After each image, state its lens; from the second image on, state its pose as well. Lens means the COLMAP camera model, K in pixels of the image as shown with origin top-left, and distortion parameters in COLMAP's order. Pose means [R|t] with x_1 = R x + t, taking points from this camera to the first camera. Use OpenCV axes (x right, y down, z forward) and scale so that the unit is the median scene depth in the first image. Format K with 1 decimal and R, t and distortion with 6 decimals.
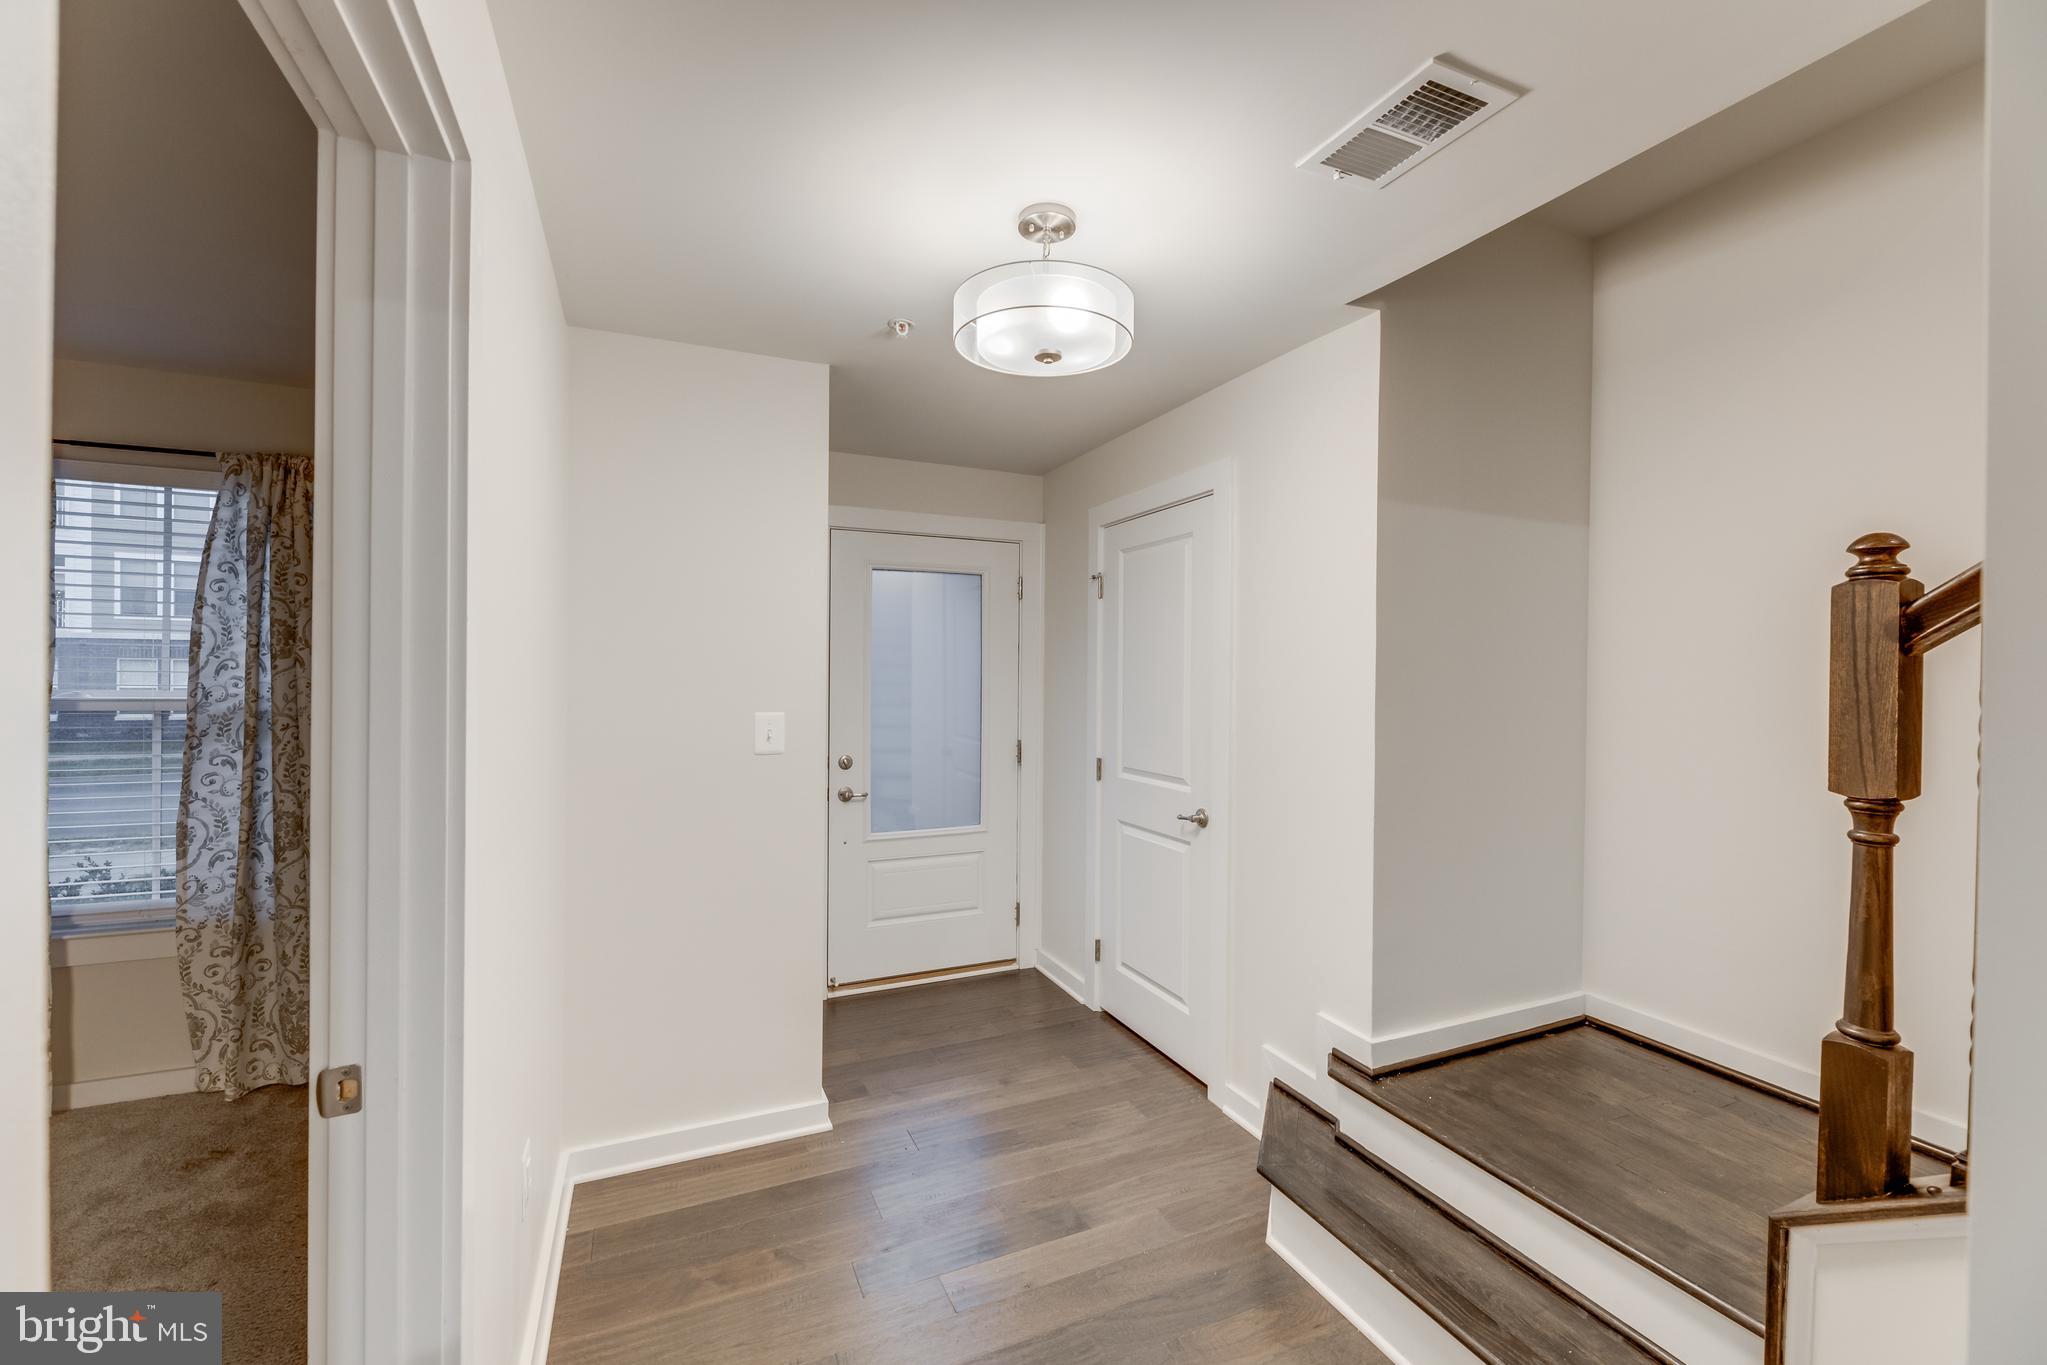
lens RADIAL K [[819.1, 0, 1019.1], [0, 819.1, 688.4], [0, 0, 1]] dist [-0.000140, 0.000027]
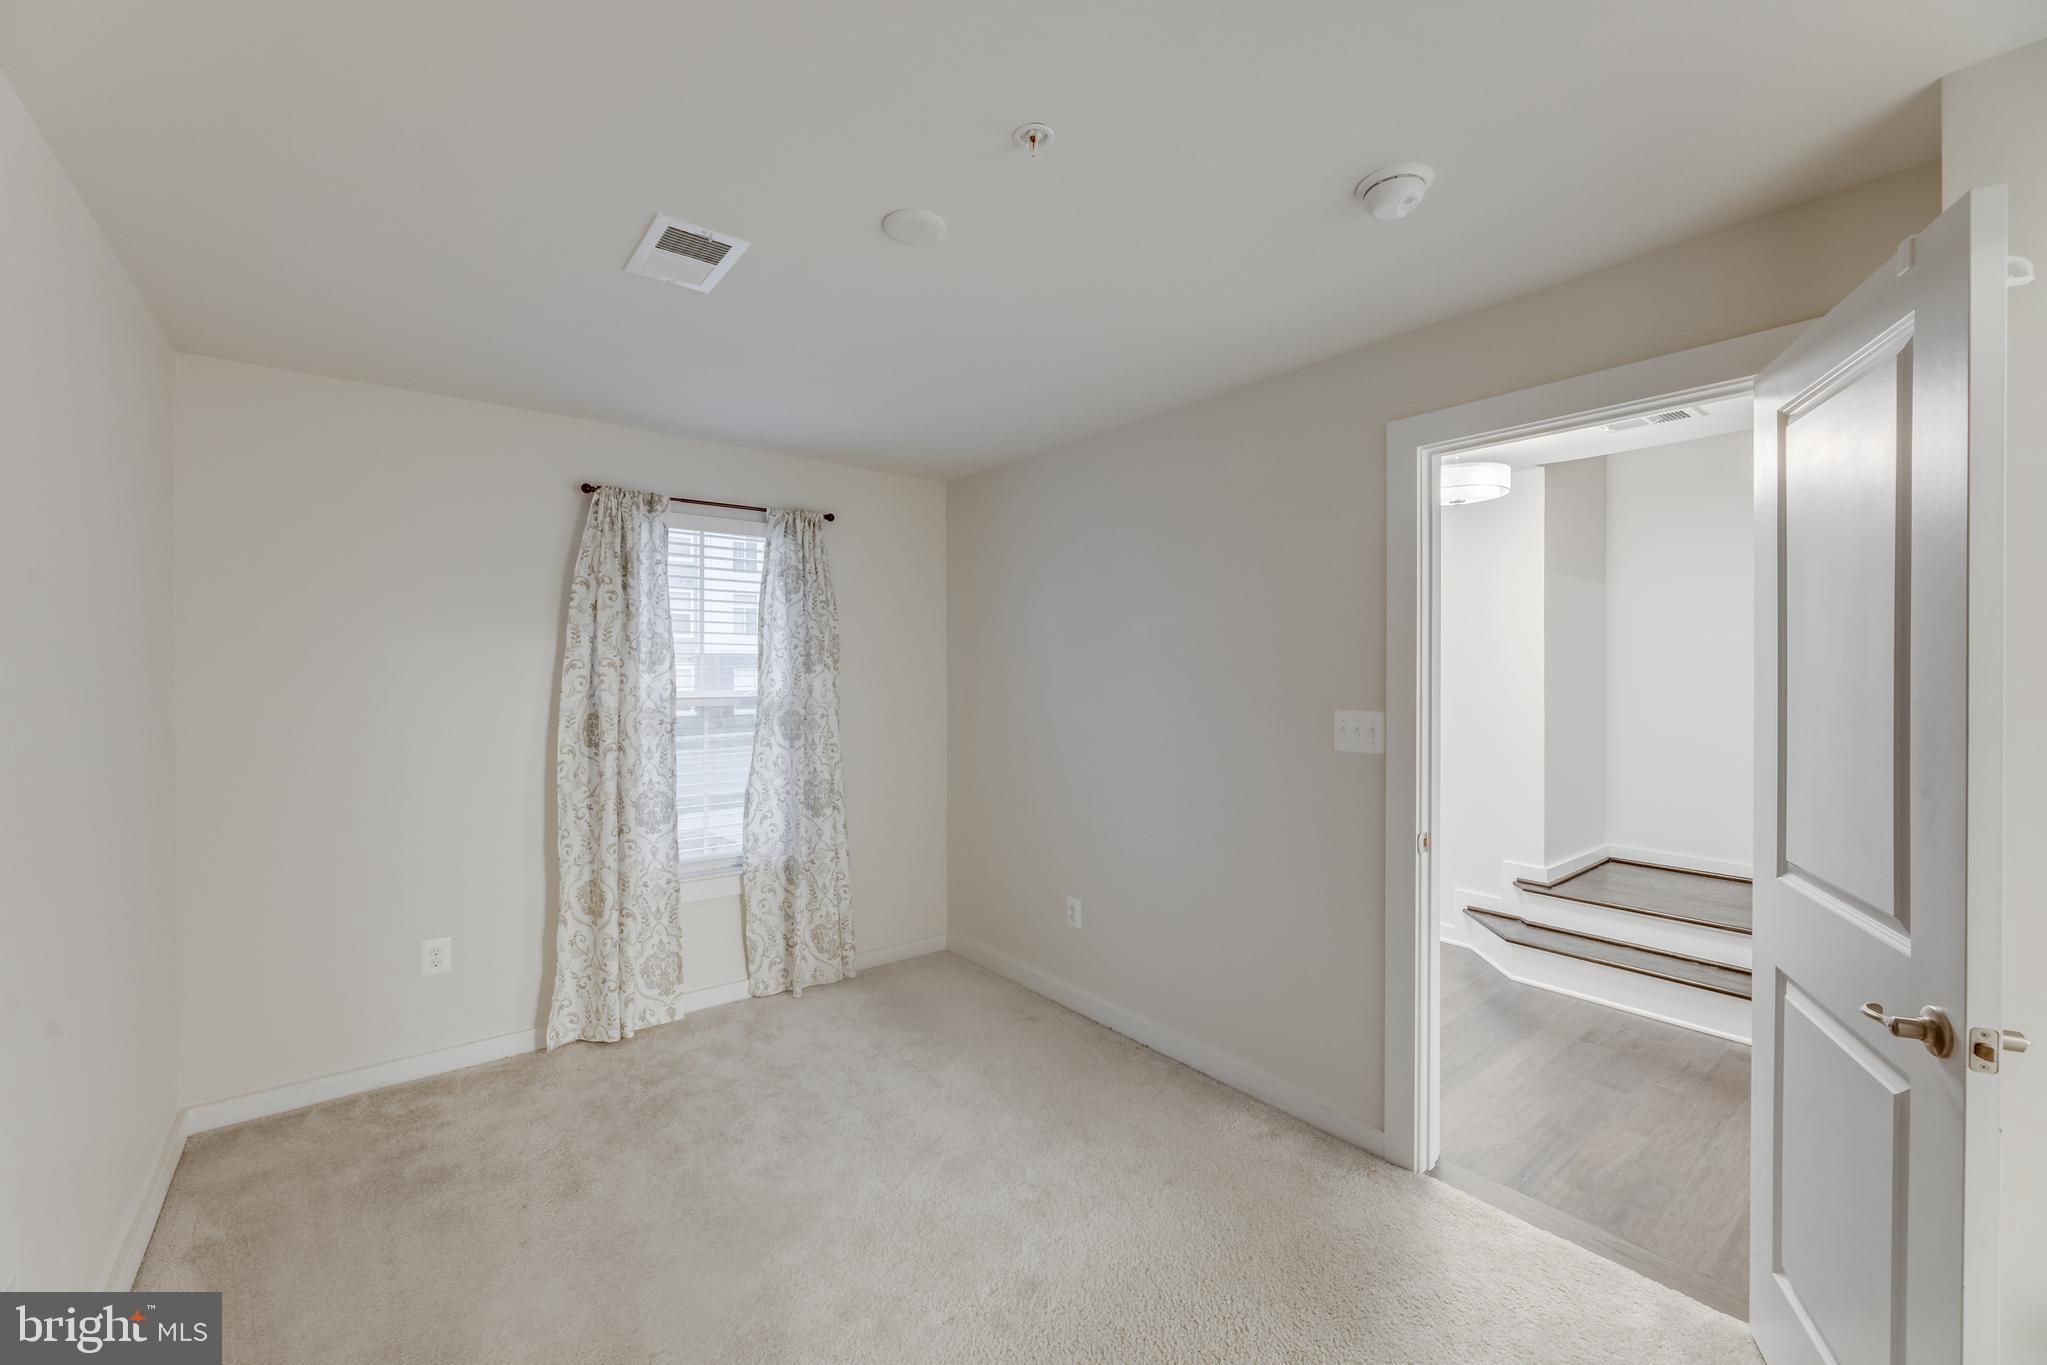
lens RADIAL K [[822.8, 0, 1017.7], [0, 822.8, 675.8], [0, 0, 1]] dist [0.000082, -0.000147]
pose [[0.967884, -0.015226, 0.250936, -0.928872], [0.015962, 0.999872, -0.000896, -0.011429], [-0.250890, 0.004873, 0.968003, -0.381507]]
